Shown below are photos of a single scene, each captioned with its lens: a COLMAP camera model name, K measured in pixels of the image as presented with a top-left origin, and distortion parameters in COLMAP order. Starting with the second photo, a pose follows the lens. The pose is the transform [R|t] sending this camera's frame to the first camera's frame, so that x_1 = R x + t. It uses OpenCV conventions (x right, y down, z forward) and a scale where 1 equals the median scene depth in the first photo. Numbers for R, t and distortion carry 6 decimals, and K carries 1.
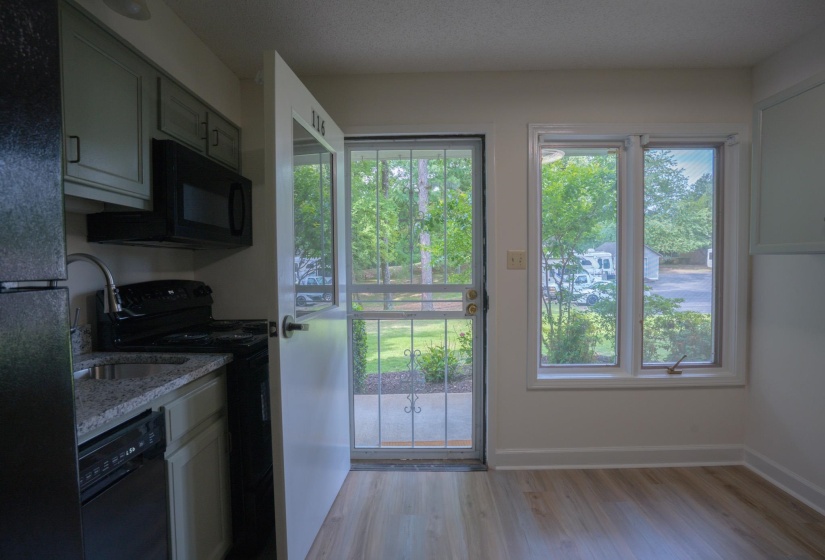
lens RADIAL K [[379.3, 0, 412.5], [0, 379.3, 280.0], [0, 0, 1]] dist [-0.045184, 0.013981]
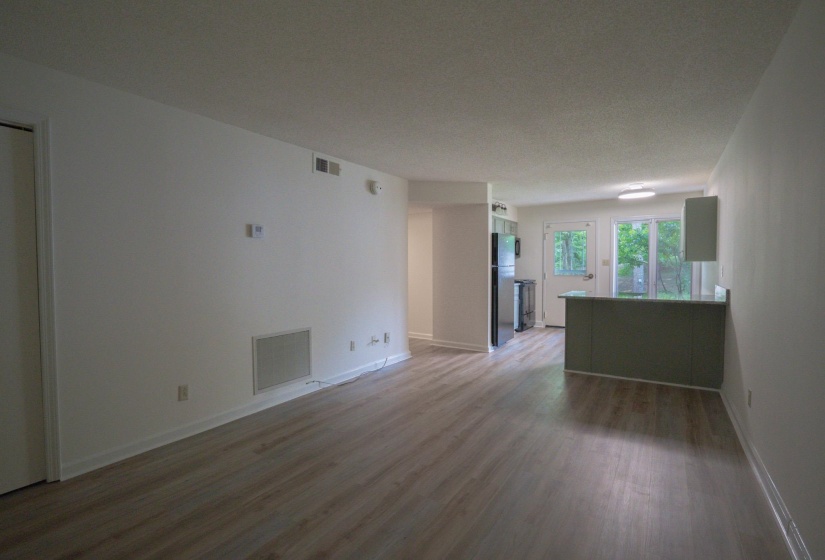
lens RADIAL K [[424.6, 0, 412.5], [0, 424.6, 280.0], [0, 0, 1]] dist [-0.002197, -0.000156]
pose [[0.876115, 0.025278, -0.481439, 0.554072], [-0.016798, 0.999619, 0.021916, 0.042044], [0.481809, -0.011114, 0.876206, -2.761974]]
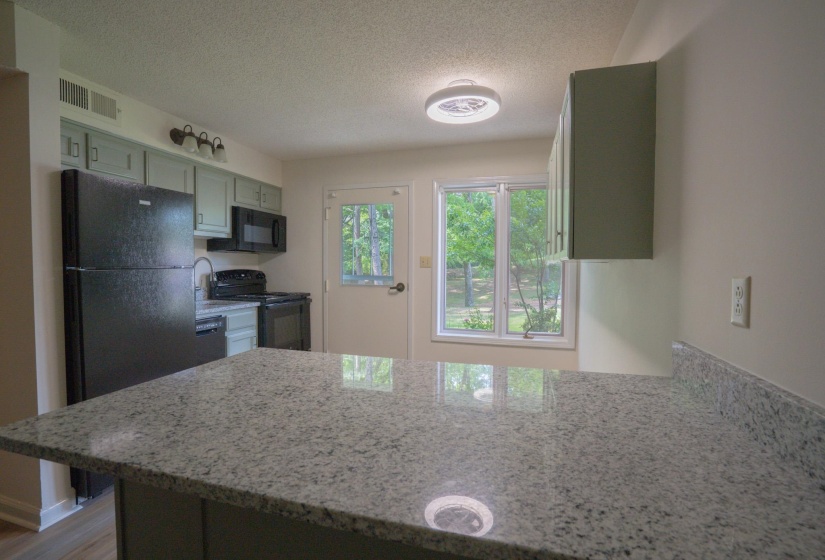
lens RADIAL K [[379.3, 0, 412.5], [0, 379.3, 280.0], [0, 0, 1]] dist [-0.045184, 0.013981]
pose [[0.966474, 0.027893, -0.255244, 0.643324], [-0.026634, 0.999610, 0.008386, 0.013304], [0.255378, -0.001307, 0.966840, -0.622968]]
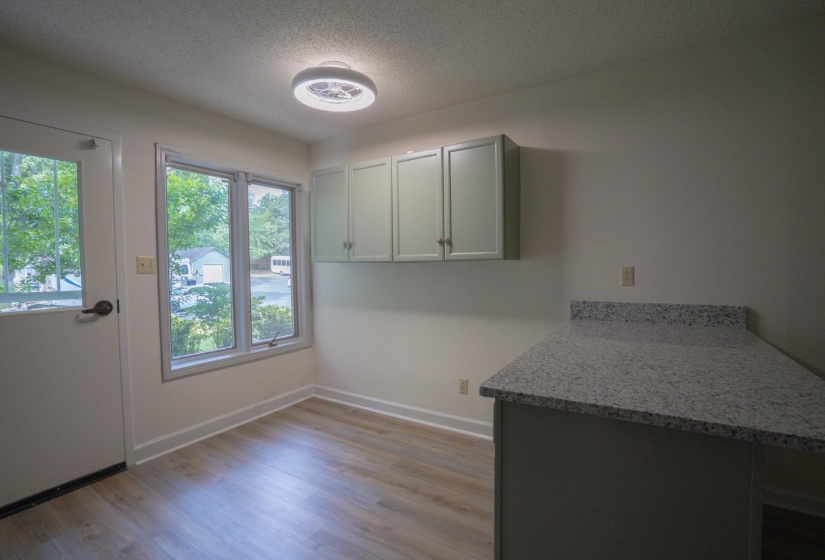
lens RADIAL K [[379.3, 0, 412.5], [0, 379.3, 280.0], [0, 0, 1]] dist [-0.045184, 0.013981]
pose [[0.514355, -0.024973, 0.857214, -0.248322], [0.037546, 0.999273, 0.006583, 0.011534], [-0.856755, 0.028799, 0.514919, -0.205035]]
